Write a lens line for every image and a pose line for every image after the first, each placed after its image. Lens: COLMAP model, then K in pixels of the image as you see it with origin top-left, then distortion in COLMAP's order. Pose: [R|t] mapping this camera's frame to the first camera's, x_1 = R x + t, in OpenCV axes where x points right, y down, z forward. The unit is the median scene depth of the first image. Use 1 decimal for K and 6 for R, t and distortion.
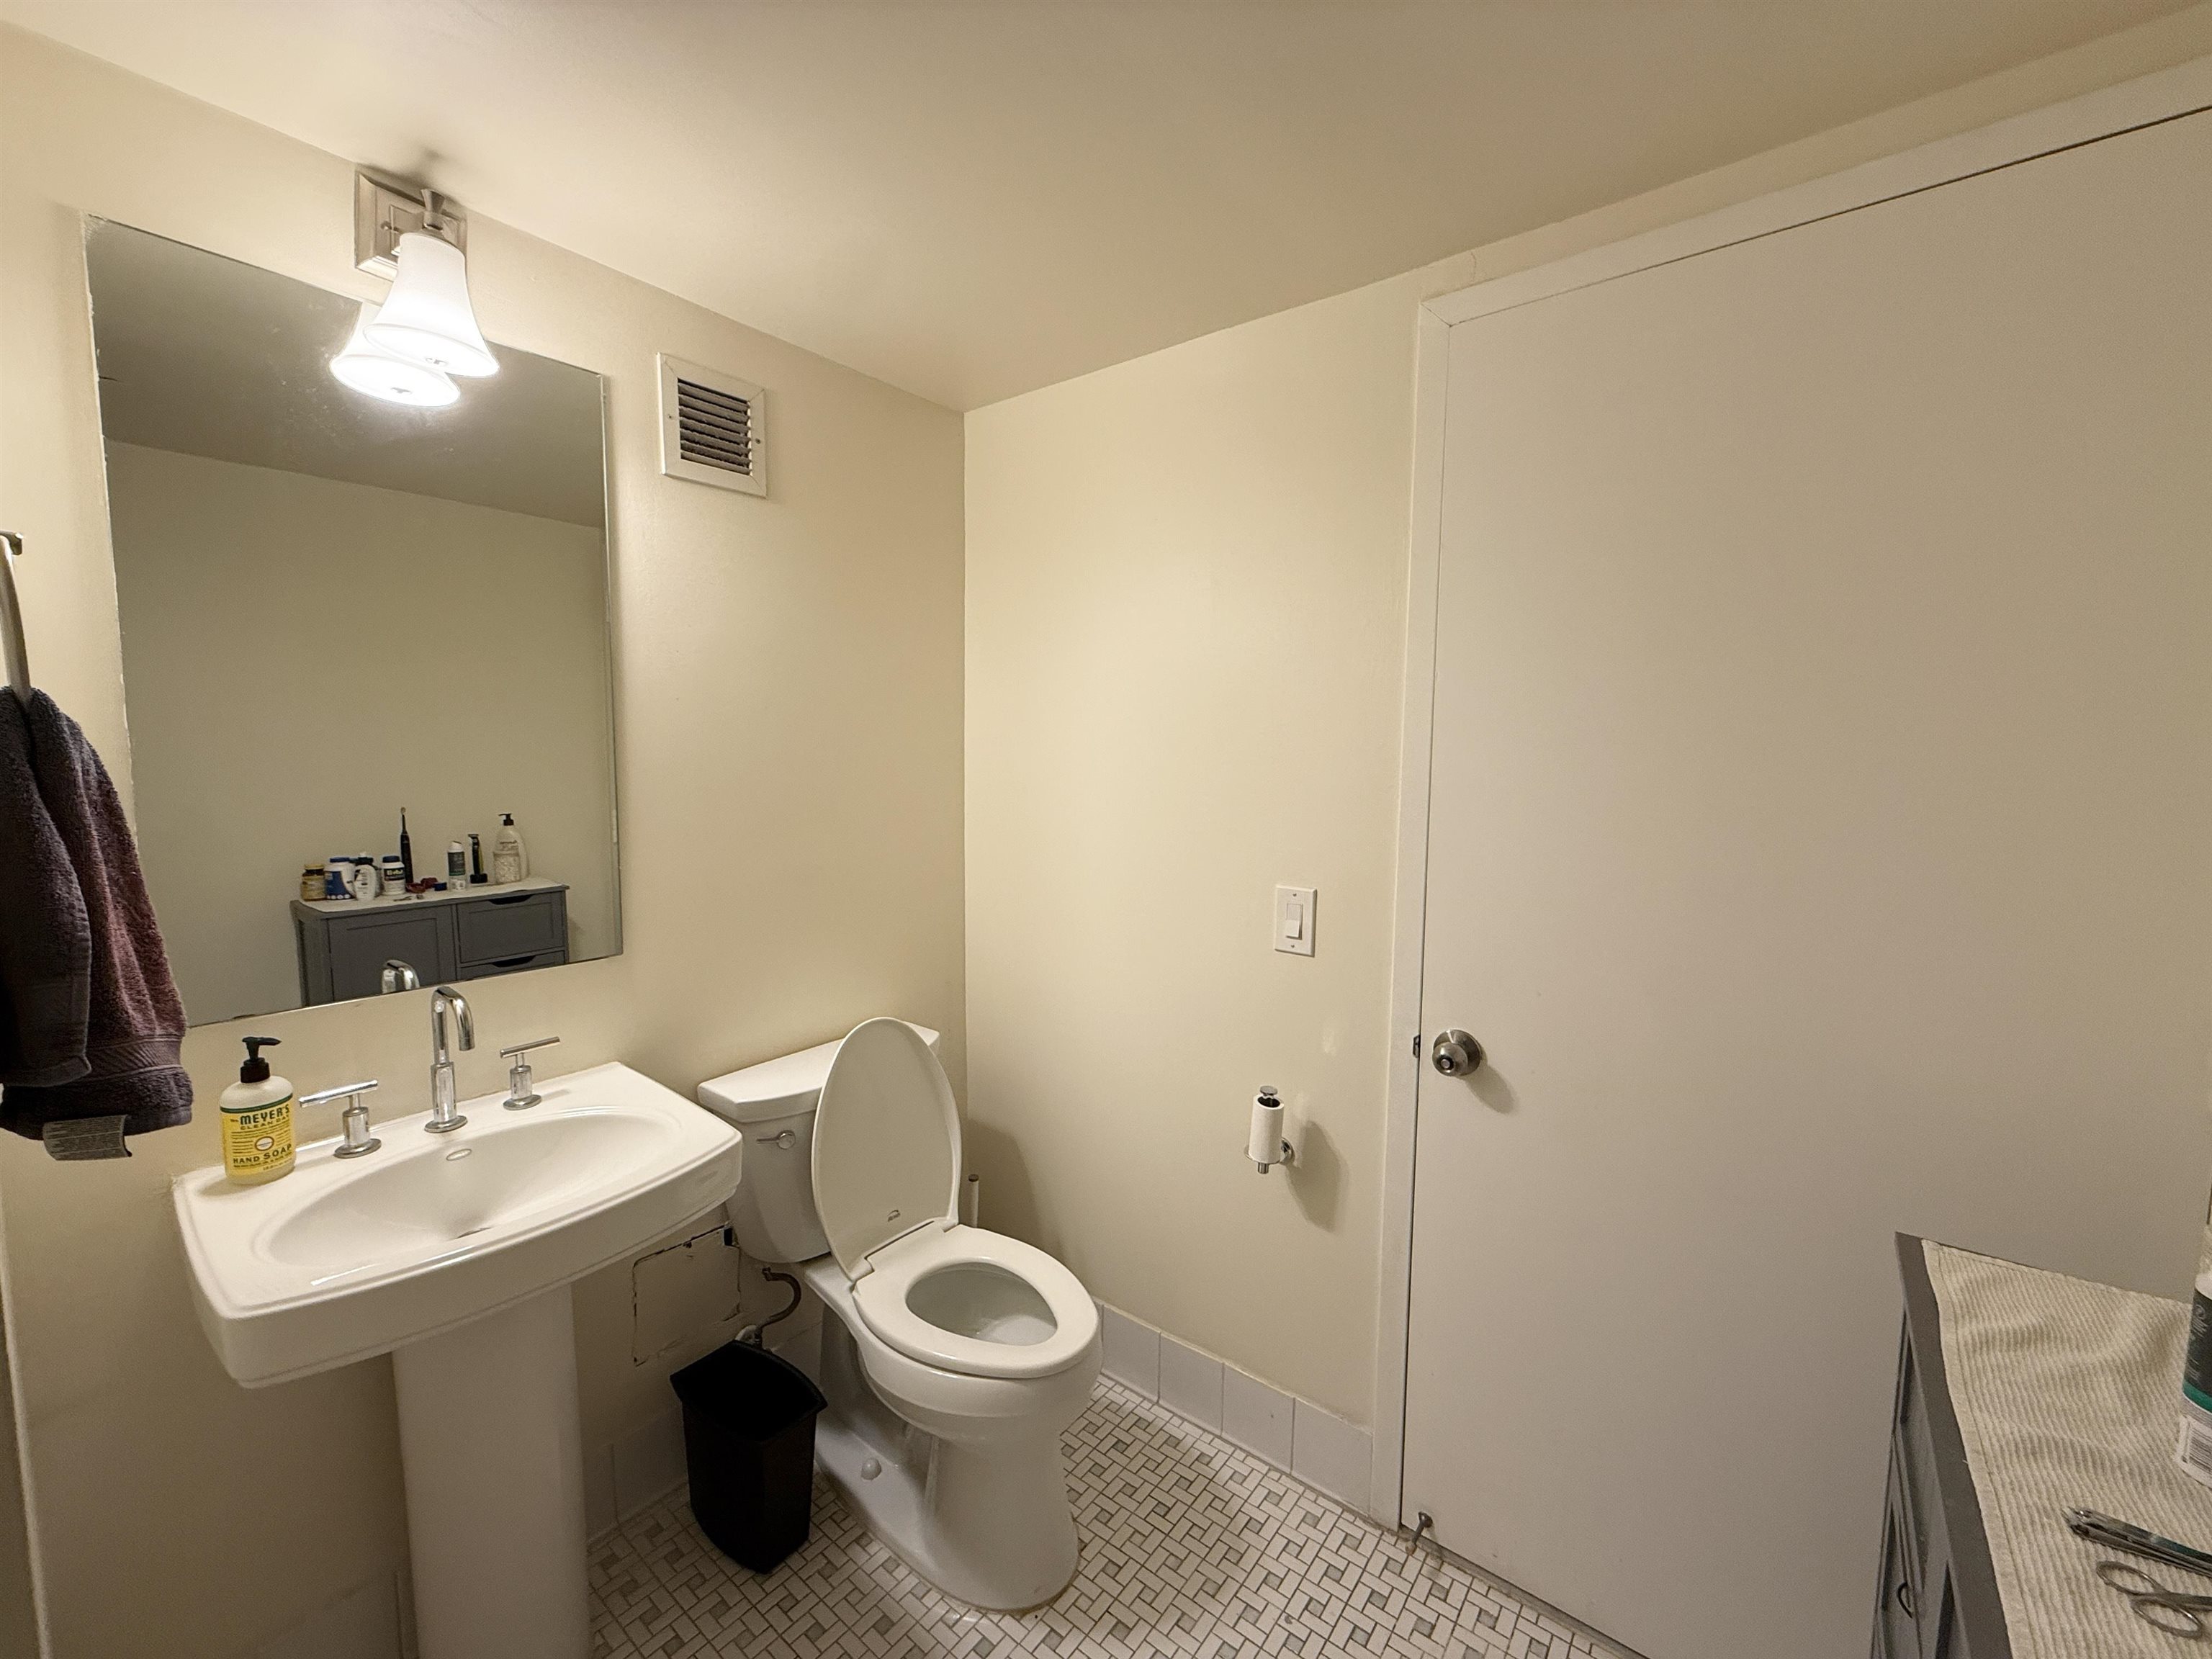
lens RADIAL K [[869.4, 0, 1105.5], [0, 869.4, 831.3], [0, 0, 1]] dist [-0.001385, 0.000157]
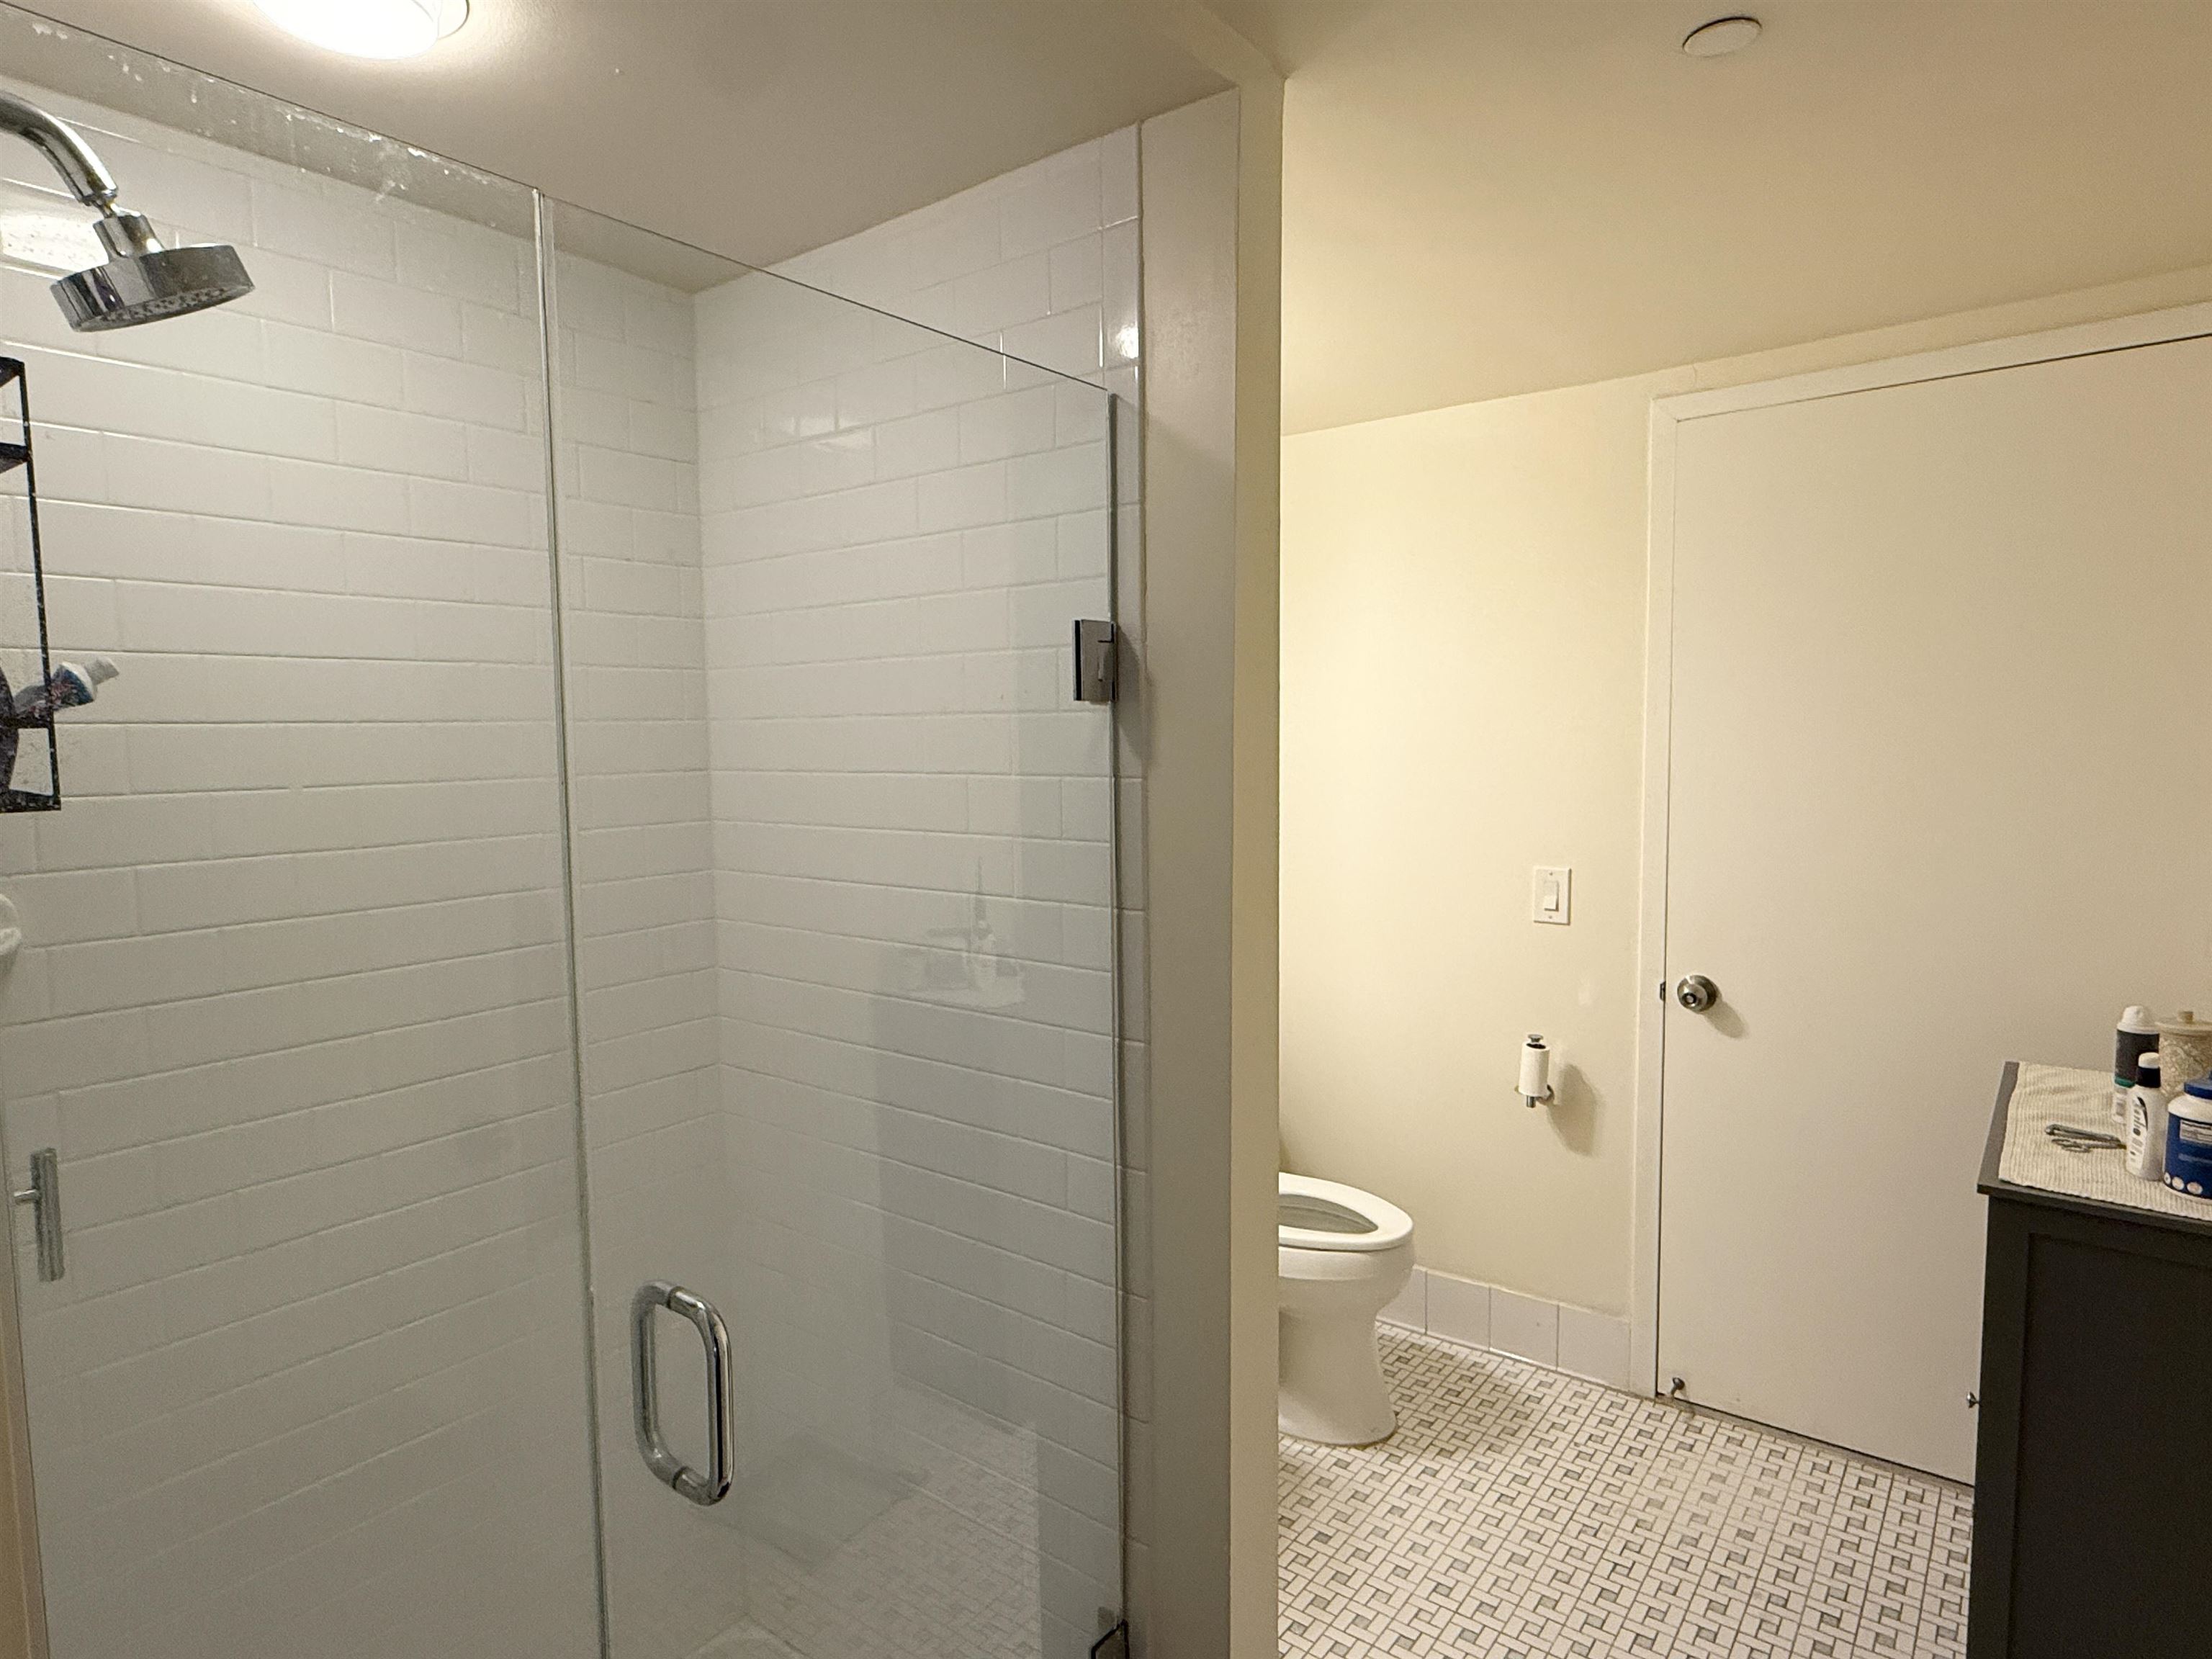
lens RADIAL K [[1223.9, 0, 1104.6], [0, 1223.9, 827.9], [0, 0, 1]] dist [-0.000449, -0.002816]
pose [[0.999825, -0.017931, 0.005322, -0.429247], [0.018024, 0.999675, -0.018018, 0.031262], [-0.004997, 0.018111, 0.999823, -0.720752]]
